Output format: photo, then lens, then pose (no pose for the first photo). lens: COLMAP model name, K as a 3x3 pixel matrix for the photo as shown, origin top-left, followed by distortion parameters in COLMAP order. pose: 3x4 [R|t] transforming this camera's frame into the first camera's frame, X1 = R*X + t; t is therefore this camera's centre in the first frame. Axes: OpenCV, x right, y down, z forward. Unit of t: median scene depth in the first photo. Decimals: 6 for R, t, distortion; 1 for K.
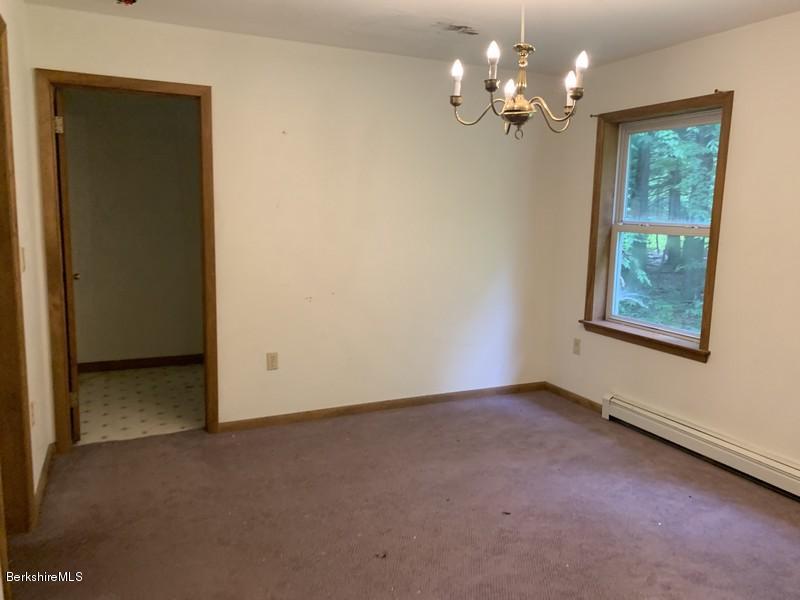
lens RADIAL K [[616.9, 0, 400.0], [0, 616.9, 300.0], [0, 0, 1]] dist [0.056166, -0.079915]
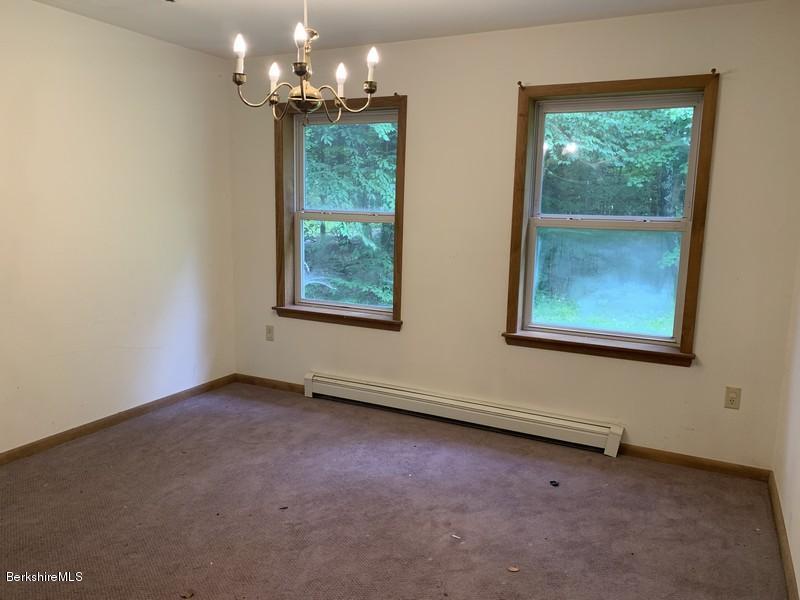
lens RADIAL K [[611.1, 0, 418.4], [0, 611.1, 303.0], [0, 0, 1]] dist [0.046371, -0.058828]
pose [[0.790635, -0.104601, 0.603287, -0.153130], [0.088395, 0.994477, 0.056582, -0.011676], [-0.605874, 0.008592, 0.795514, 0.066334]]
